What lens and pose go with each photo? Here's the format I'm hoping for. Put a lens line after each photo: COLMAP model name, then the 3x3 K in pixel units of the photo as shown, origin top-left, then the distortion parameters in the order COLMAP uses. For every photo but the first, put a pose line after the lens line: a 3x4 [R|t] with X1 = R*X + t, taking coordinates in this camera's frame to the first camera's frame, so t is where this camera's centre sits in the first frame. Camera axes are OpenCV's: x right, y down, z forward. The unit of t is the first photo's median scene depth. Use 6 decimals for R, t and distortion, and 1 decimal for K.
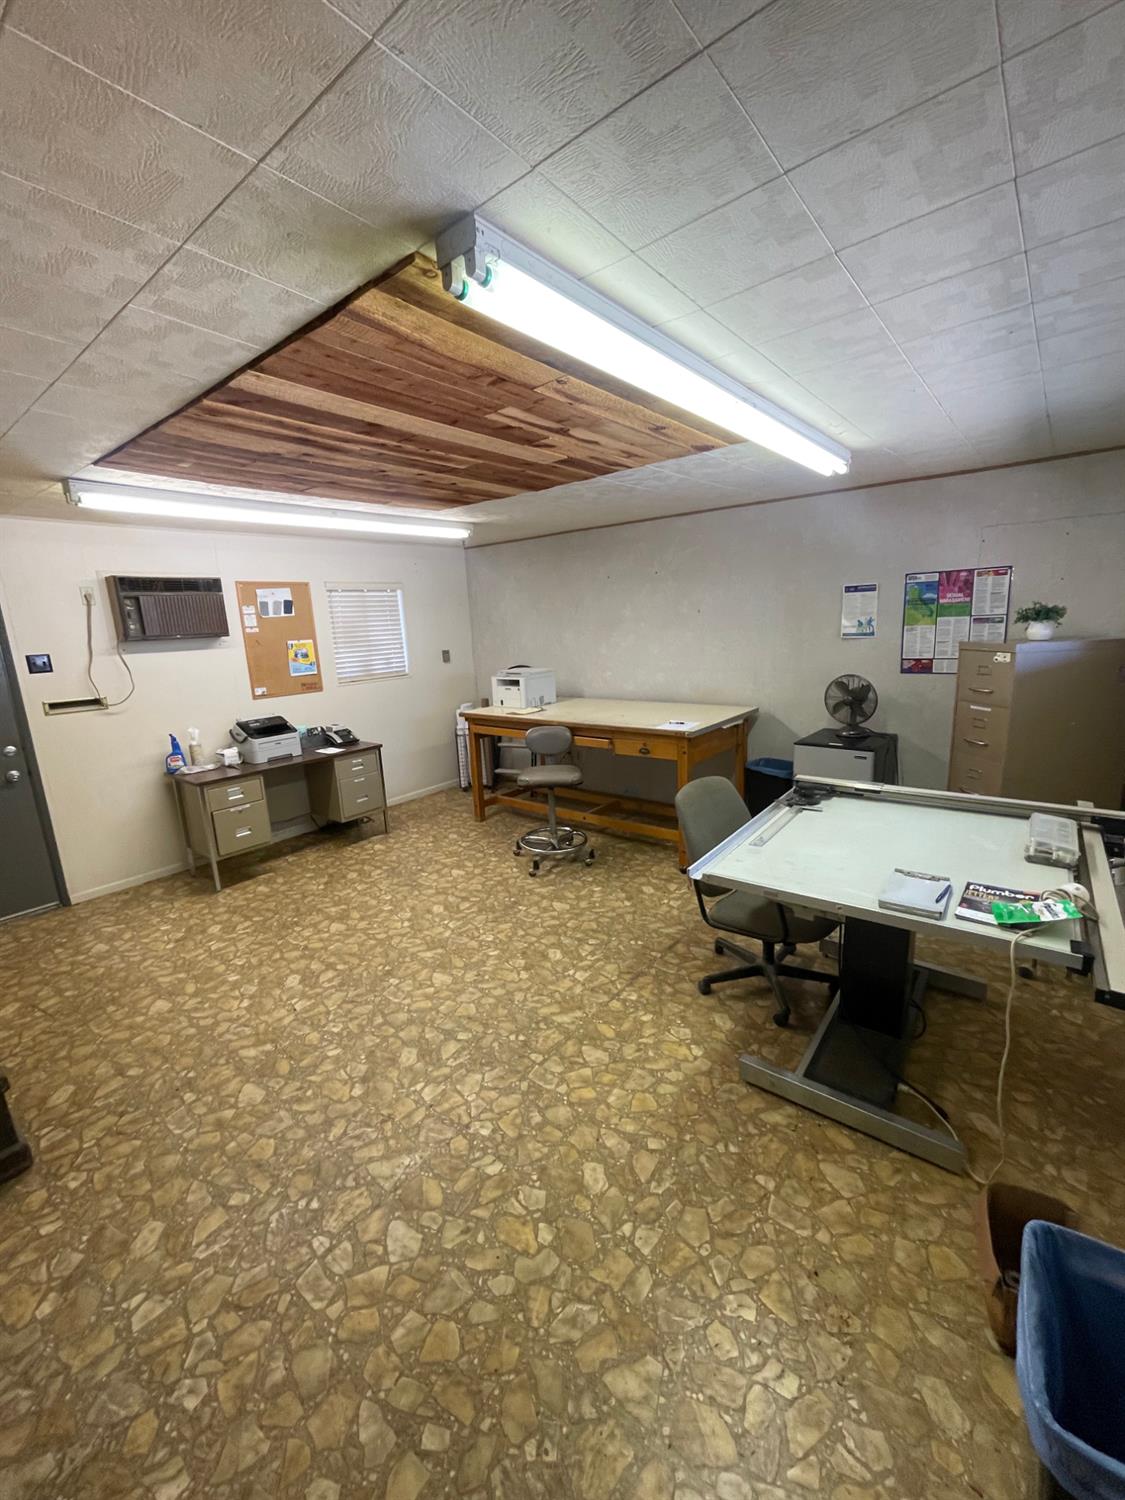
lens RADIAL K [[604.8, 0, 567.3], [0, 604.8, 745.8], [0, 0, 1]] dist [0.001881, -0.006618]
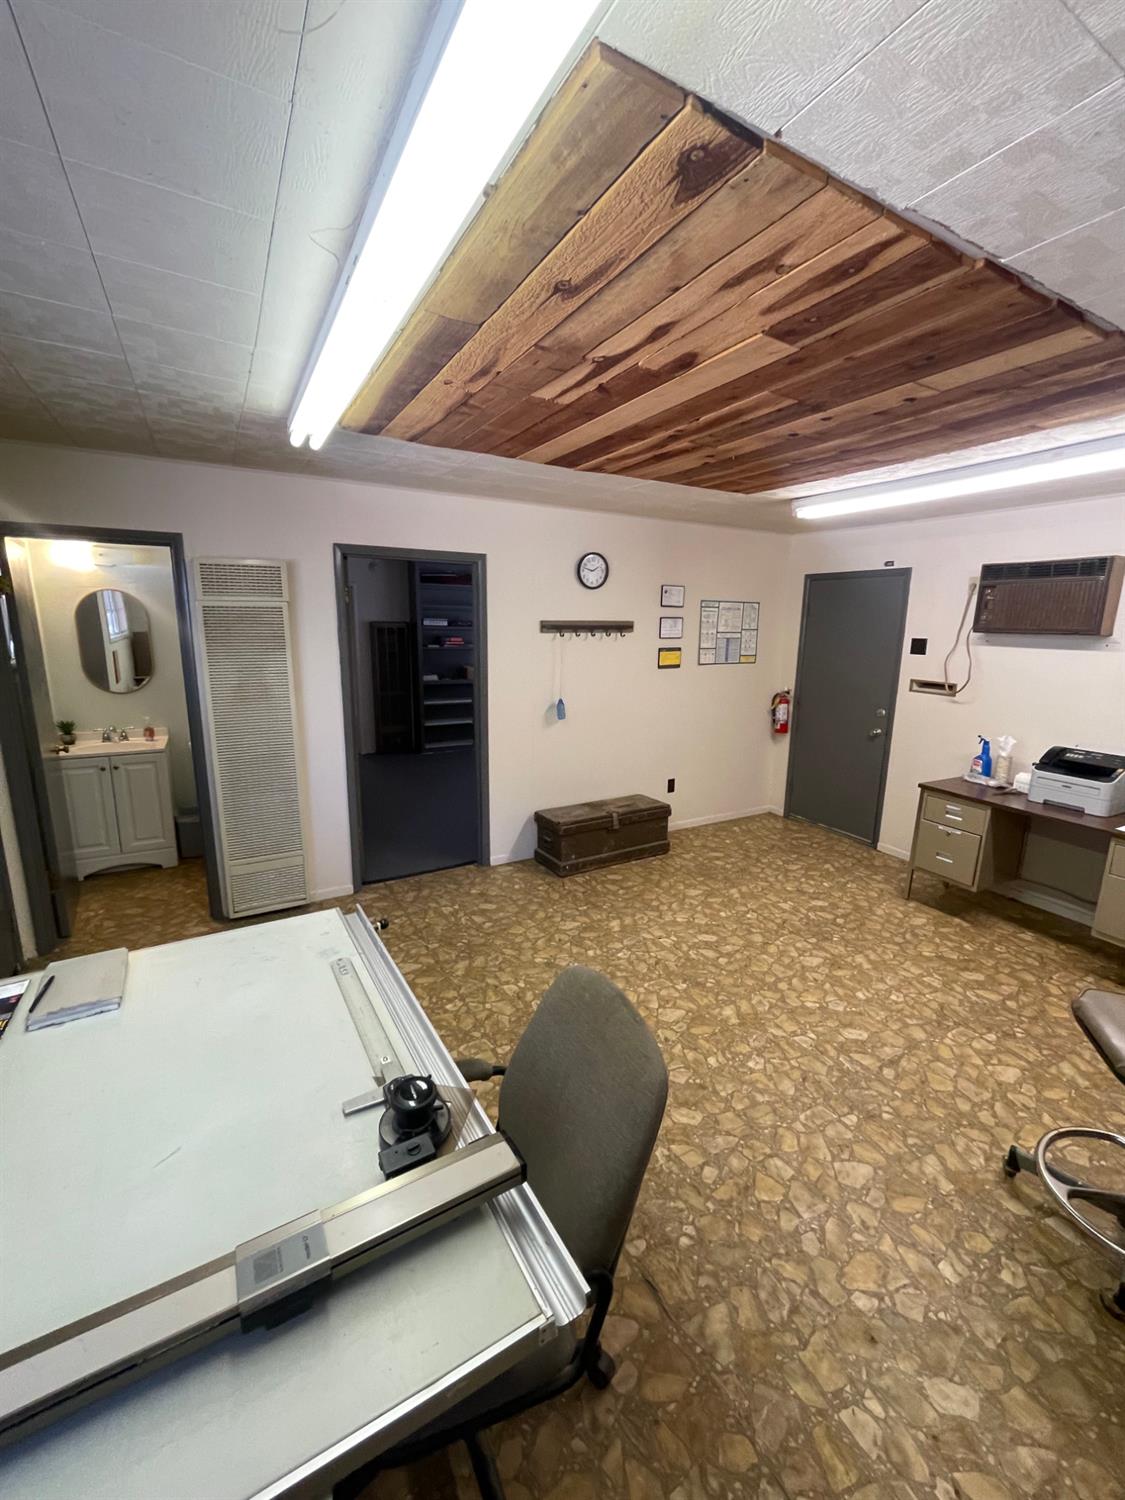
lens RADIAL K [[604.8, 0, 567.3], [0, 604.8, 745.8], [0, 0, 1]] dist [0.001881, -0.006618]
pose [[-0.360262, 0.229016, -0.904303, 0.492938], [-0.192443, 0.930299, 0.312266, -0.208735], [0.912785, 0.286524, -0.291079, 0.855213]]
